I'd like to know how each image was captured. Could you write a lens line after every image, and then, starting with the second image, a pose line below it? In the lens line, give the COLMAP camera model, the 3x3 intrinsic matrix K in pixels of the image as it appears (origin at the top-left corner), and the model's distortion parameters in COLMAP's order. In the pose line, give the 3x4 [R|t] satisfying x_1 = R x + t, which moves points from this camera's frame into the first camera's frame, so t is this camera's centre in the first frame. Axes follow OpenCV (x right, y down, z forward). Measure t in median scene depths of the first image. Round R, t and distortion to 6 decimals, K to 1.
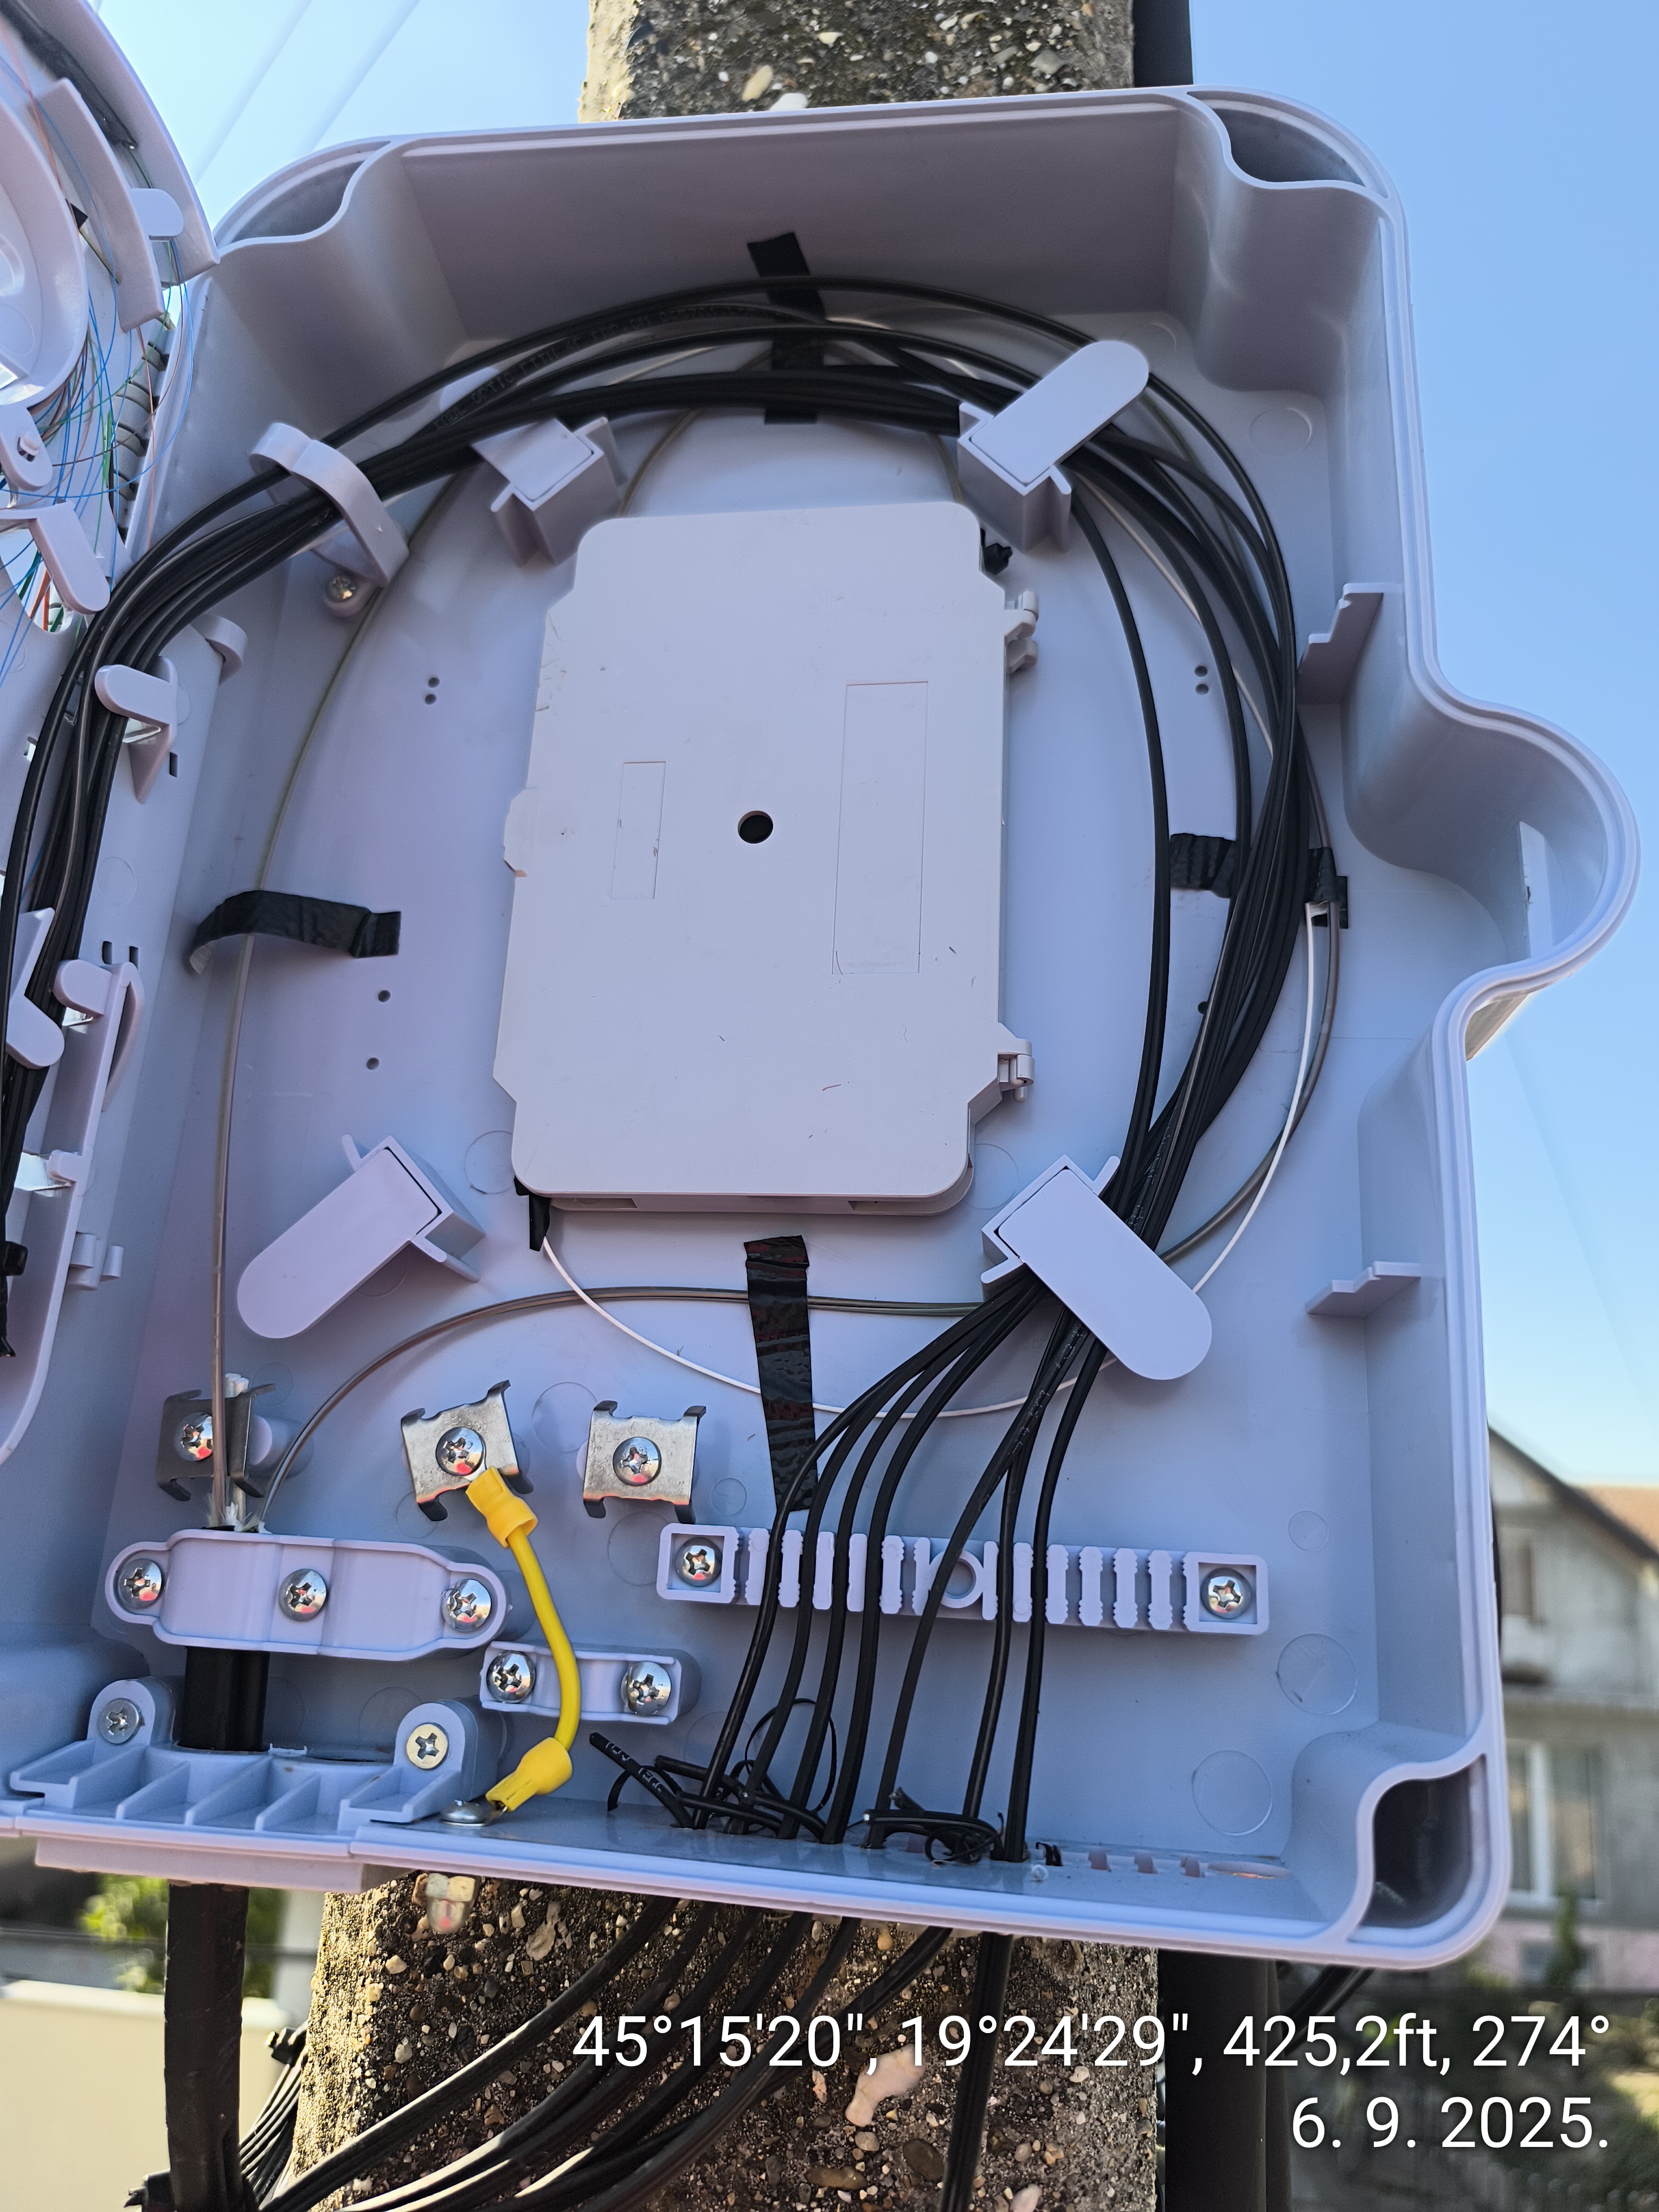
lens RADIAL K [[1576.7, 0, 826.3], [0, 1576.7, 1096.3], [0, 0, 1]] dist [-0.003504, -0.023715]
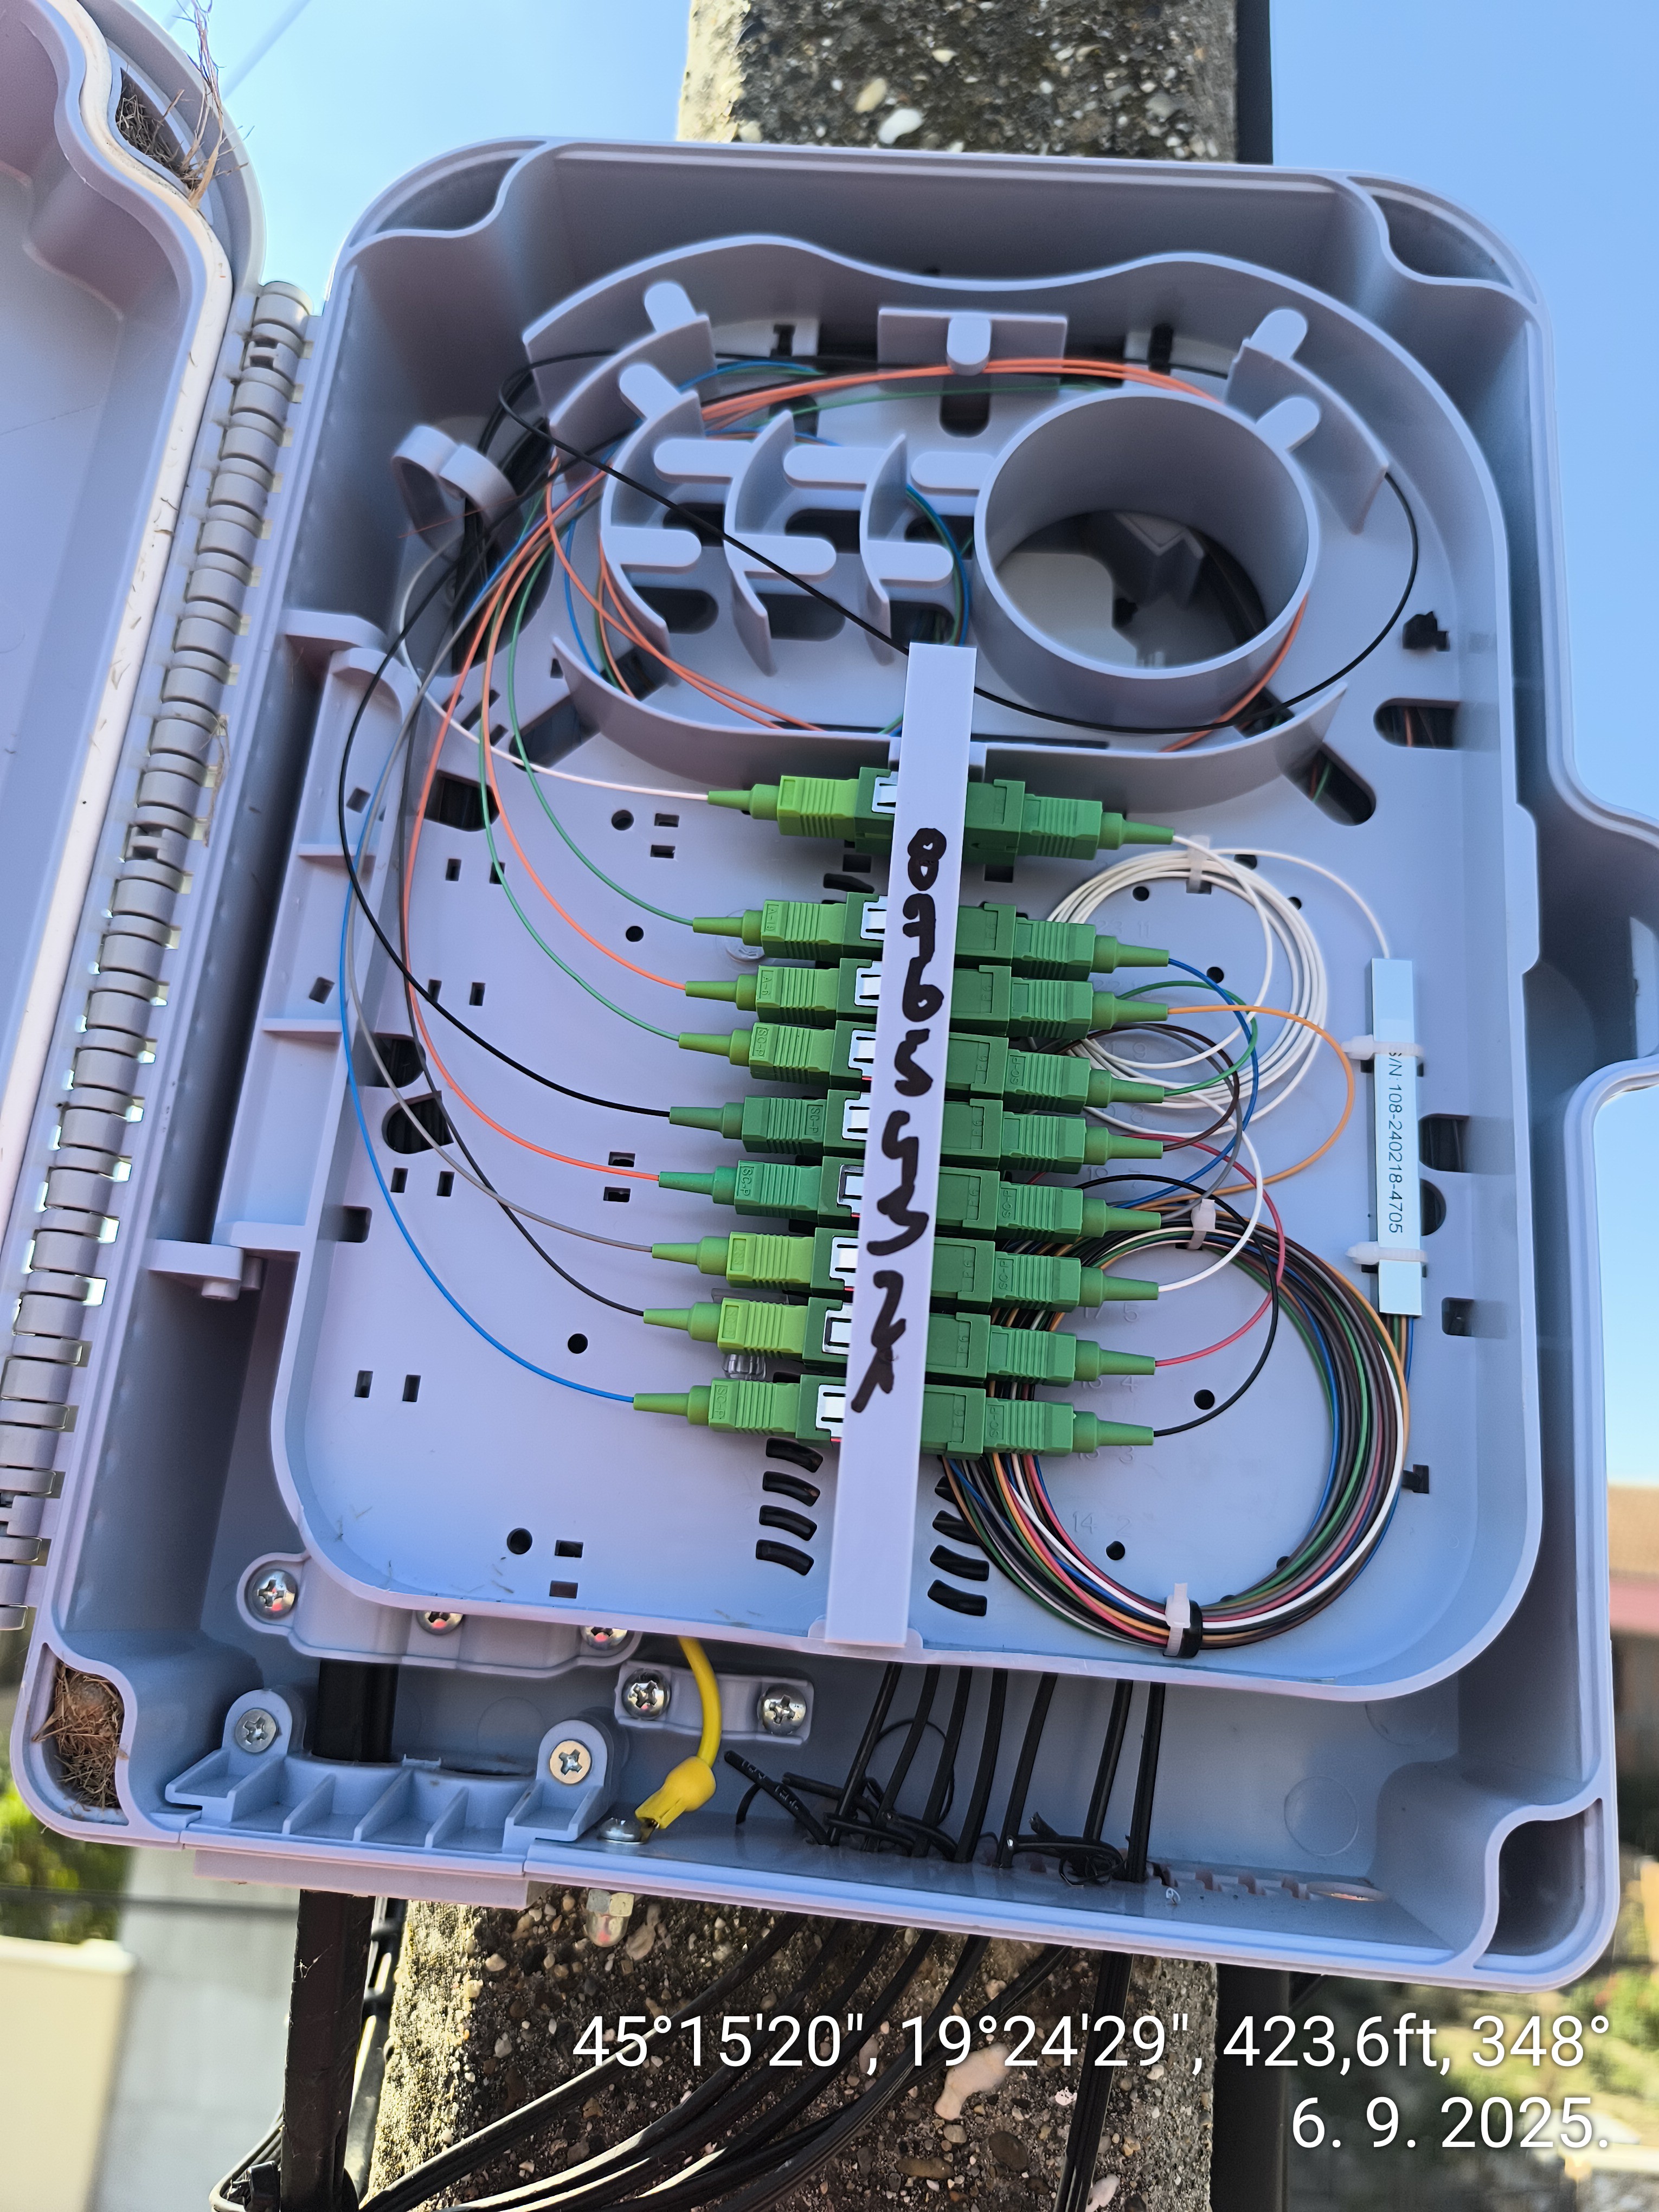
lens RADIAL K [[1576.7, 0, 837.0], [0, 1576.7, 1114.3], [0, 0, 1]] dist [-0.003504, -0.023715]
pose [[0.995752, 0.050430, 0.077032, -0.166418], [-0.053093, 0.998047, 0.032923, -0.048873], [-0.075221, -0.036873, 0.996485, -0.021334]]
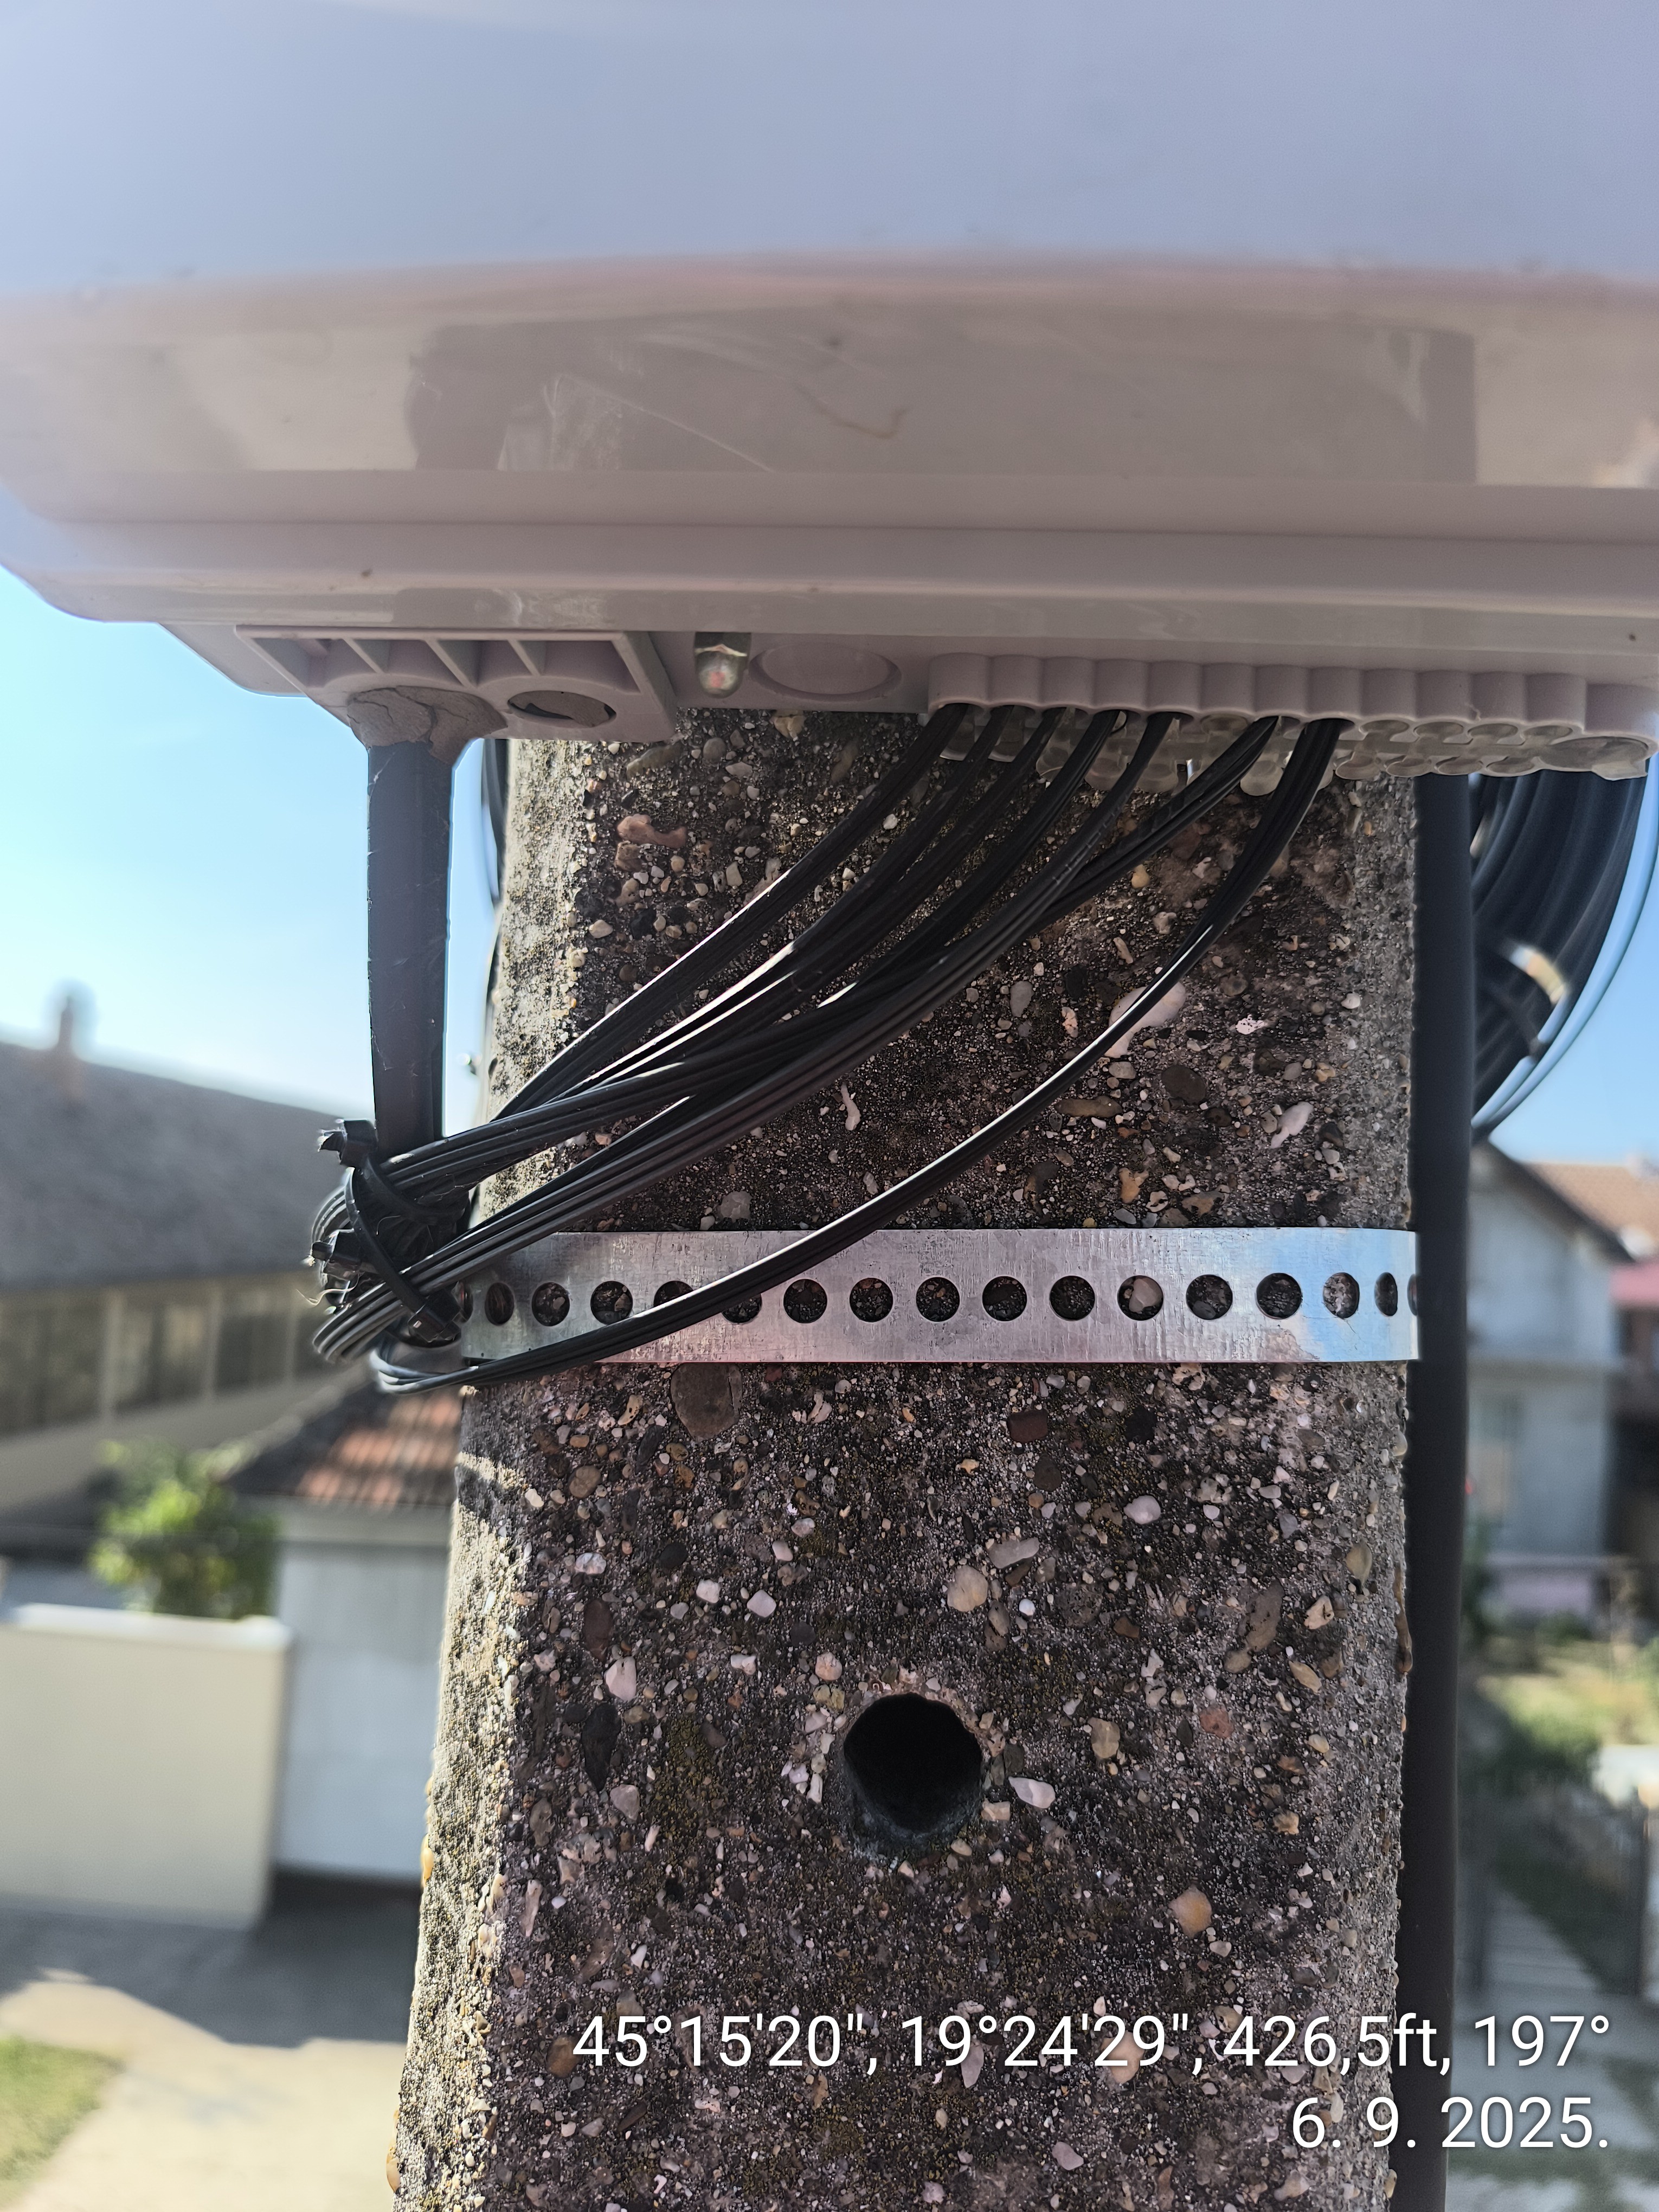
lens RADIAL K [[1576.7, 0, 819.3], [0, 1576.7, 1097.8], [0, 0, 1]] dist [-0.003504, -0.023715]
pose [[0.999801, 0.003544, 0.019639, -0.171137], [-0.007297, 0.980887, 0.194441, 0.491895], [-0.018575, -0.194546, 0.980718, 0.072833]]
